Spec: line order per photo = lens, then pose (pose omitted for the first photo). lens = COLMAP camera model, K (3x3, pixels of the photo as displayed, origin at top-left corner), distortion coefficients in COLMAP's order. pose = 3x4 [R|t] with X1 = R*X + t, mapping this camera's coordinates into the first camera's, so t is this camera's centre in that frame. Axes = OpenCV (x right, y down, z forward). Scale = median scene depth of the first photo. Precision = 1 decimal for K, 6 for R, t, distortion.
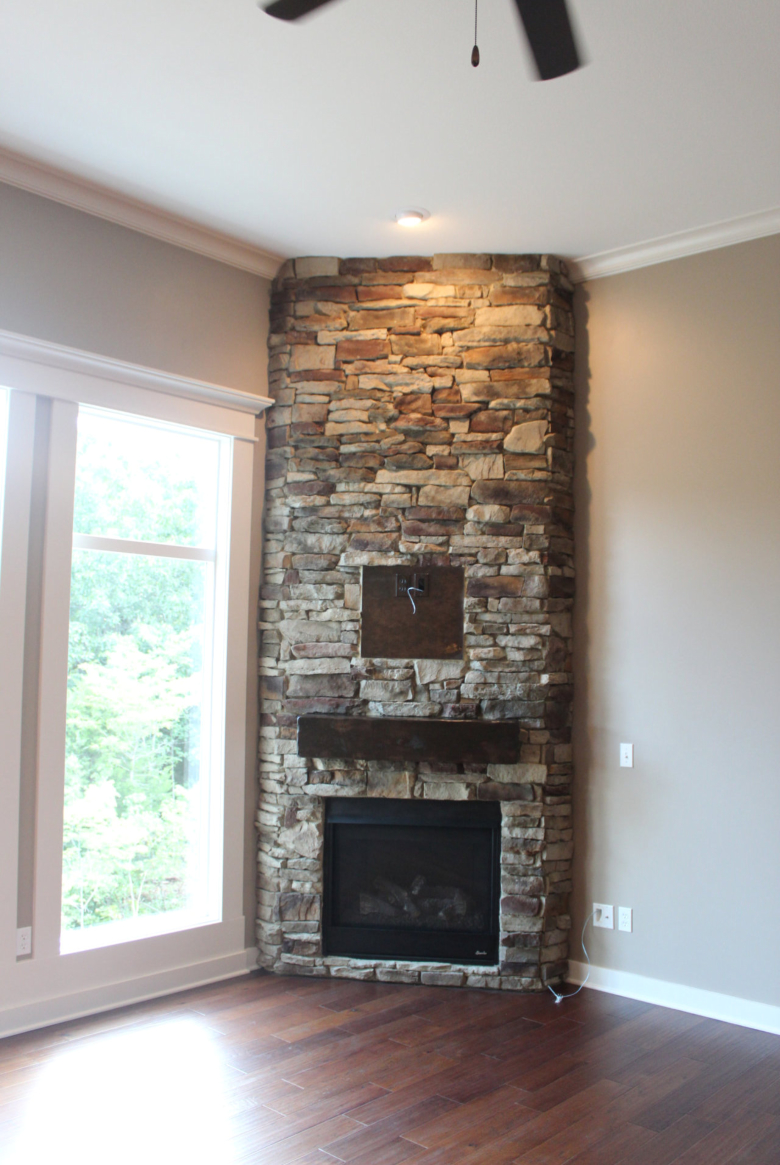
lens RADIAL K [[1057.7, 0, 390.0], [0, 1057.7, 582.5], [0, 0, 1]] dist [-0.093003, 0.005276]
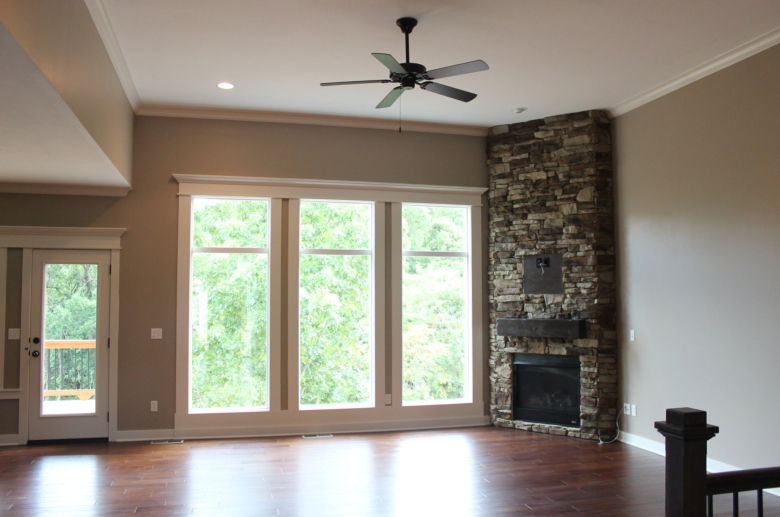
lens RADIAL K [[666.9, 0, 390.0], [0, 666.9, 258.5], [0, 0, 1]] dist [-0.001953, -0.000570]
pose [[0.846003, -0.054361, -0.530400, 0.522383], [0.055706, 0.998356, -0.013469, -0.005334], [0.530261, -0.018152, 0.847640, -0.429473]]
